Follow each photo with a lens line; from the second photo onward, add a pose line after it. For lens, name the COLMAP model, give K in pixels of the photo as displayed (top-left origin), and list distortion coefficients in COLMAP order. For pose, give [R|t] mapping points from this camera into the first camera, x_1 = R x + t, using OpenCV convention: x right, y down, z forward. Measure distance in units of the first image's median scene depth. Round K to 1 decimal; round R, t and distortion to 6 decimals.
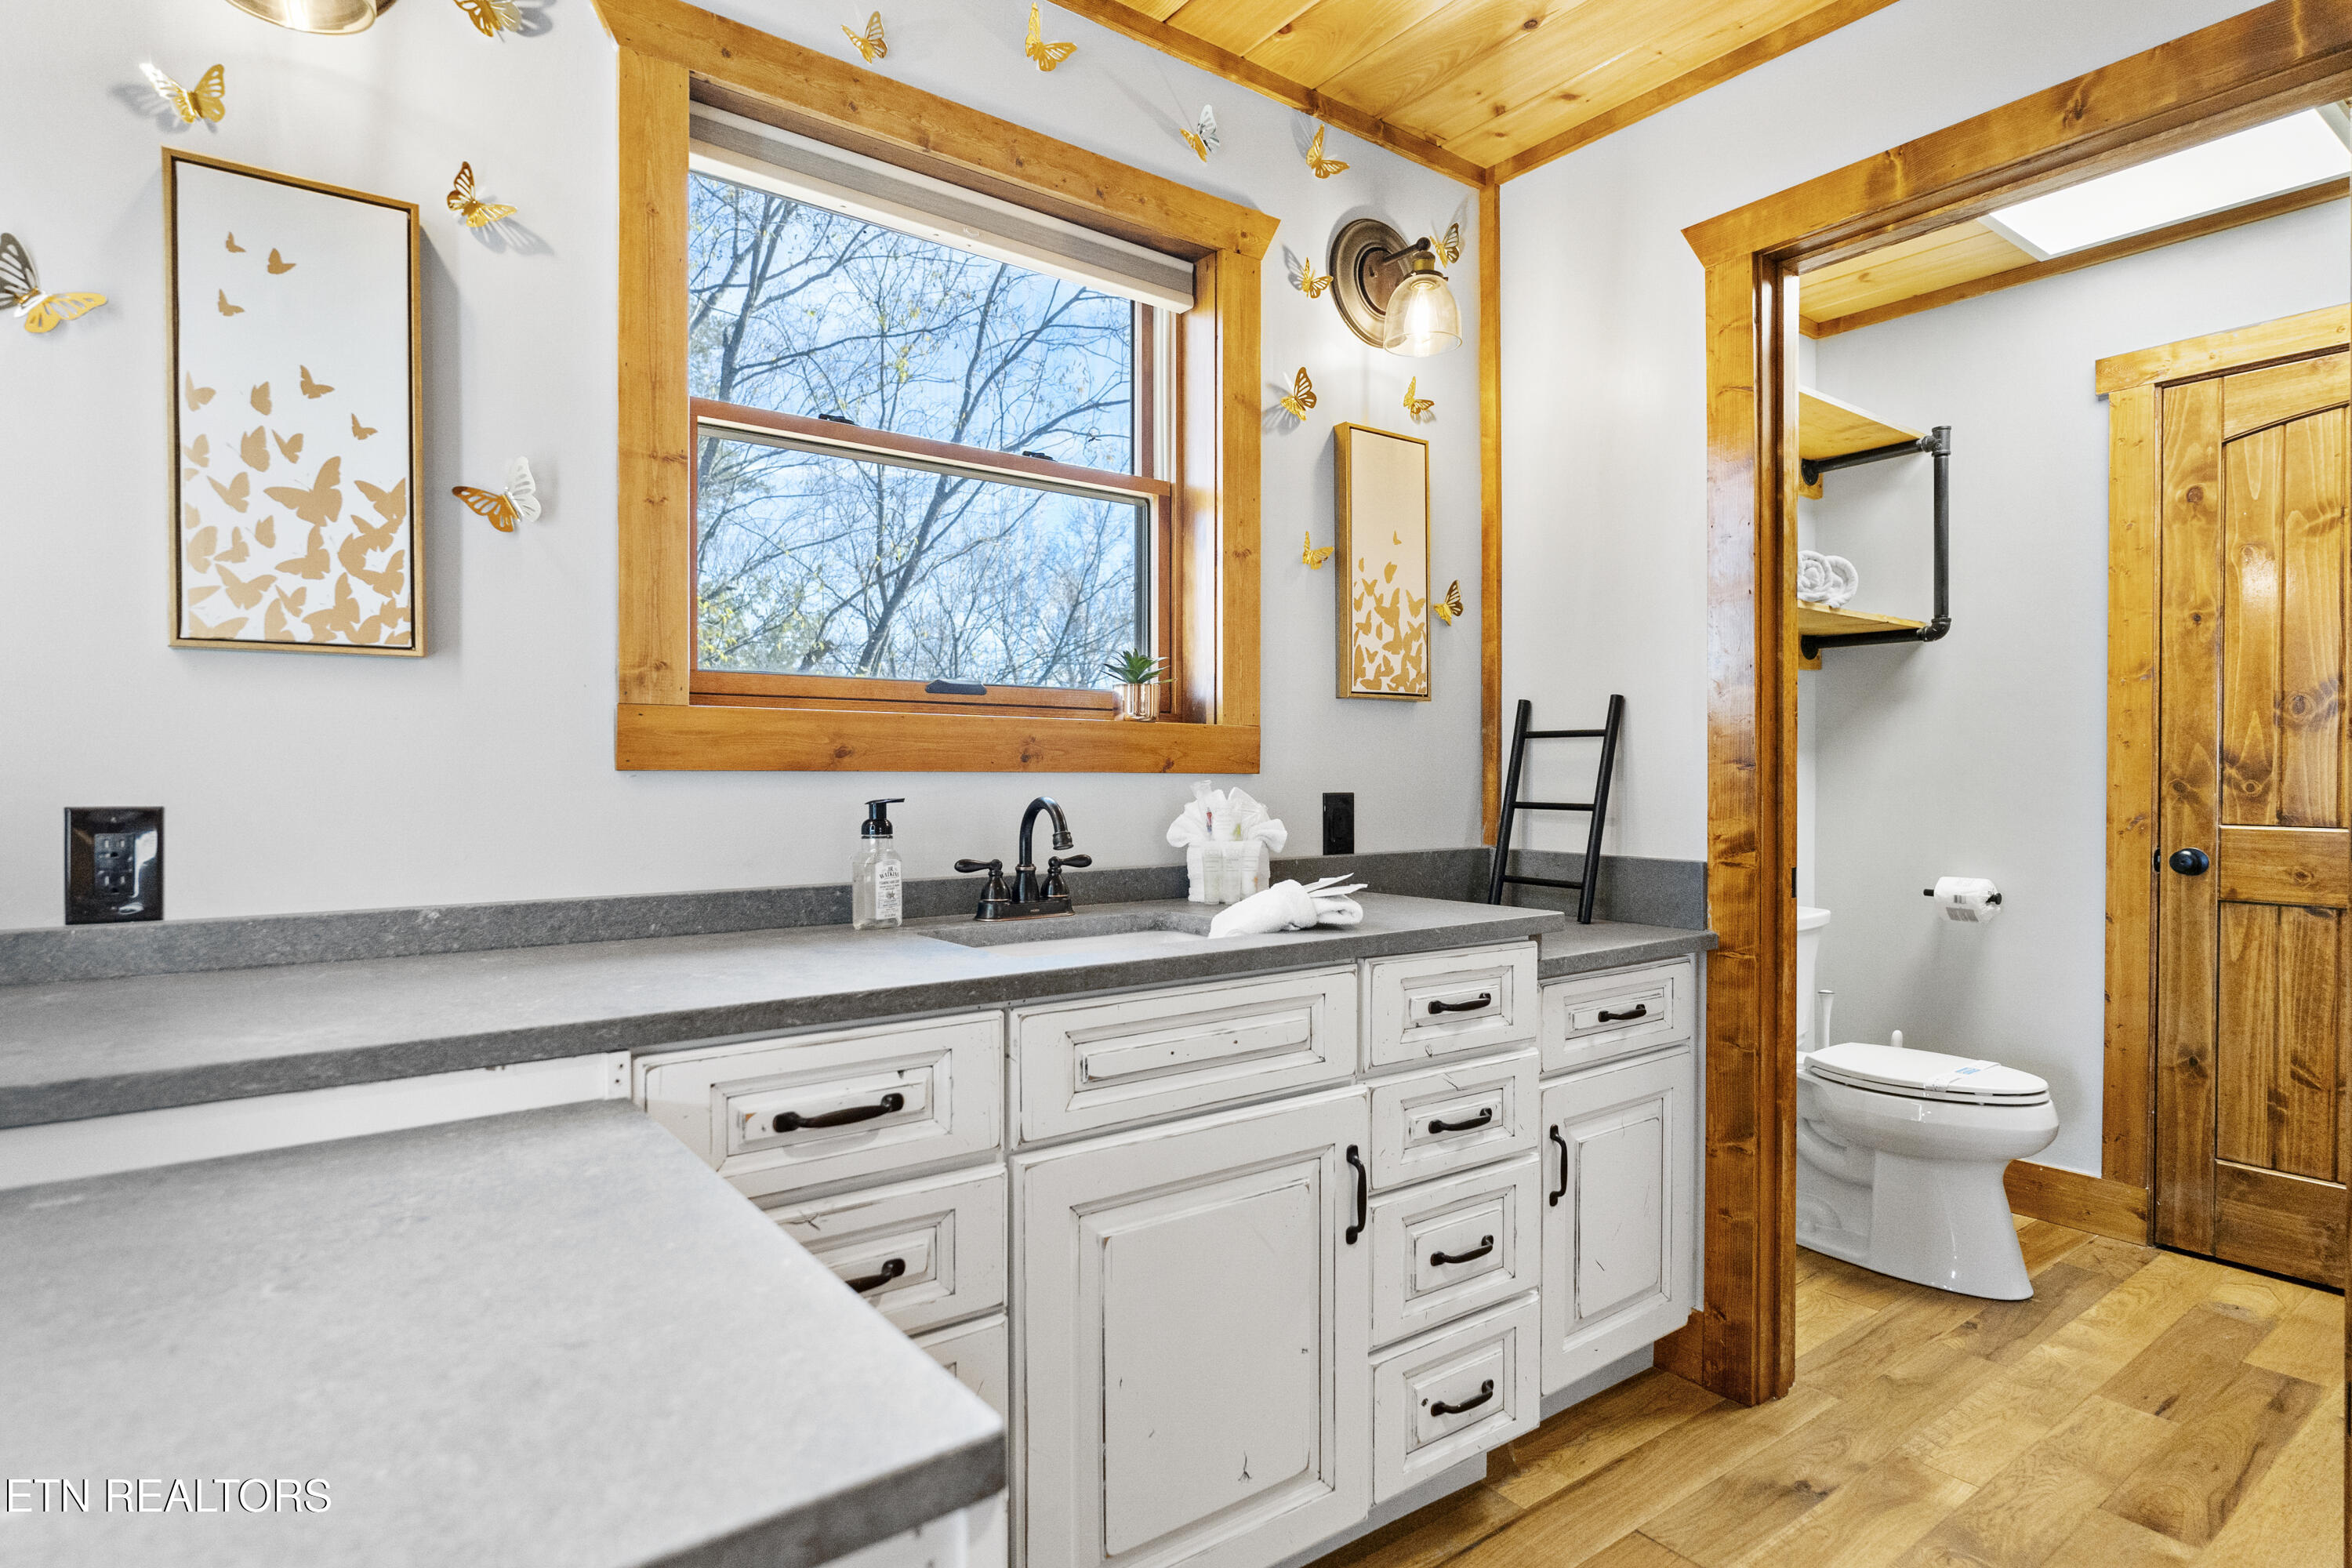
lens RADIAL K [[1212.6, 0, 1169.5], [0, 1212.6, 786.8], [0, 0, 1]] dist [-0.000733, -0.000083]
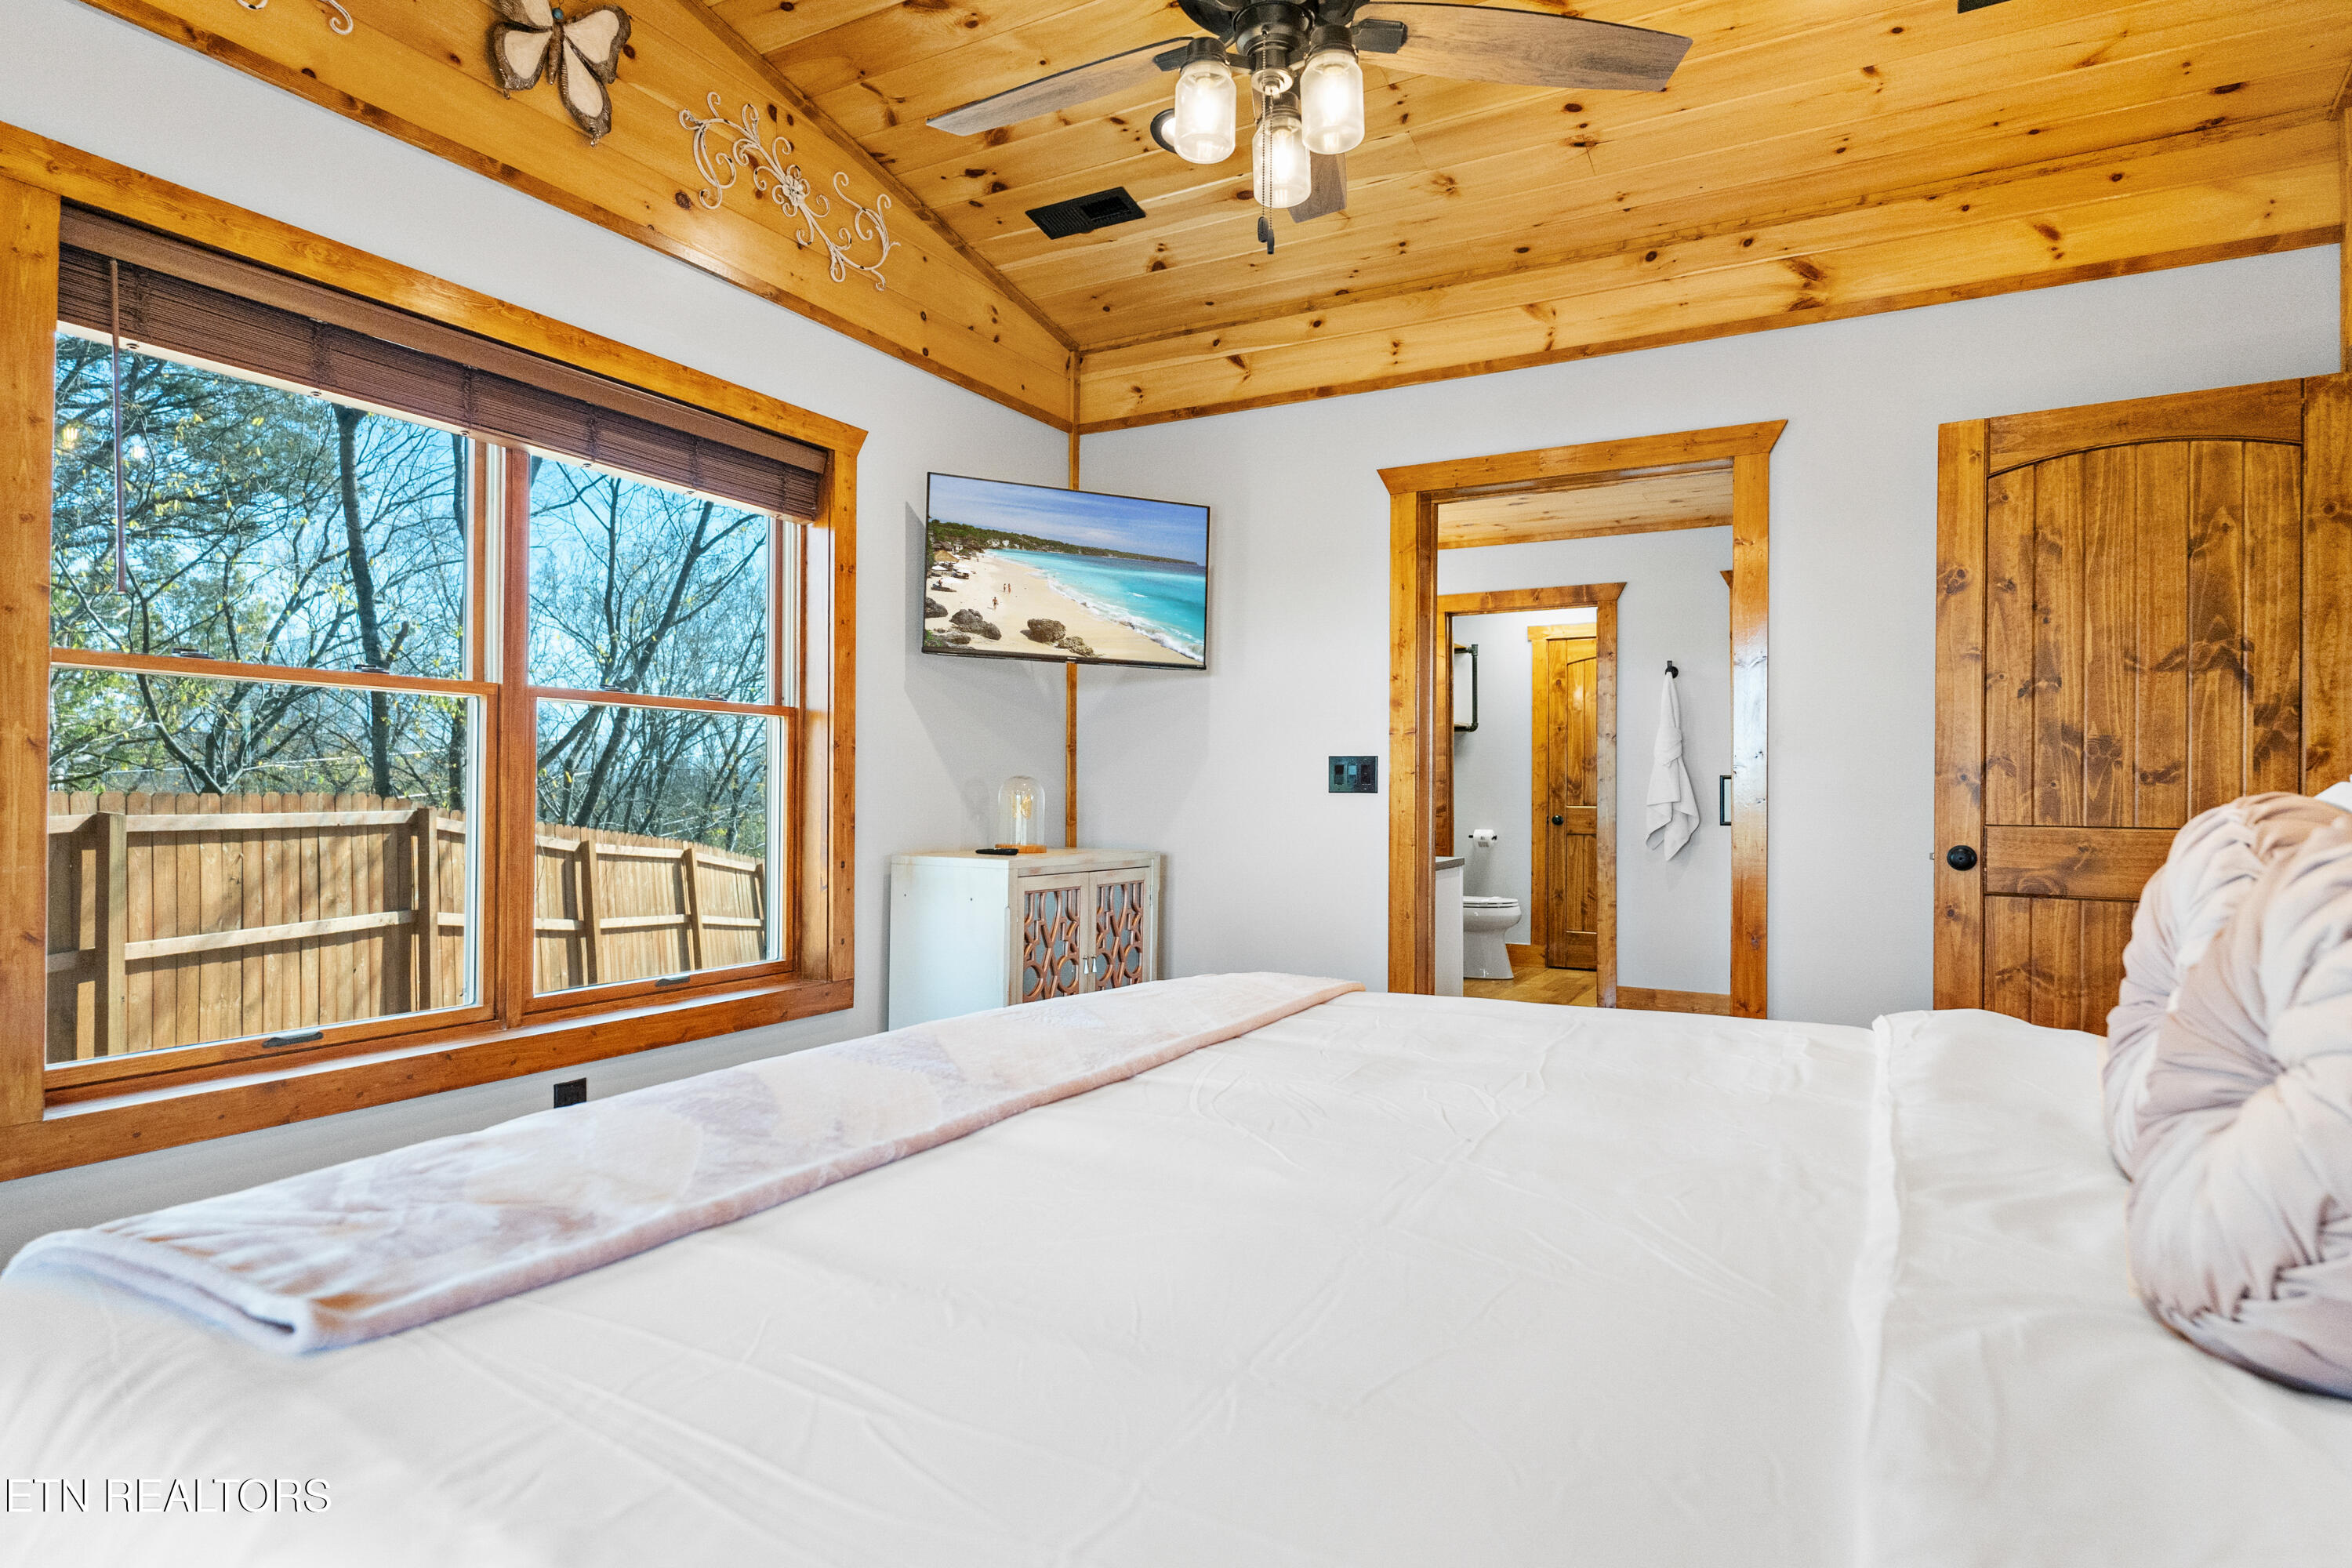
lens RADIAL K [[1253.8, 0, 1181.1], [0, 1253.8, 788.6], [0, 0, 1]] dist [-0.000293, 0.000040]
pose [[0.911301, 0.004983, 0.411710, -1.024546], [0.000606, 0.999909, -0.013444, 0.028289], [-0.411740, 0.012501, 0.911216, -1.145211]]
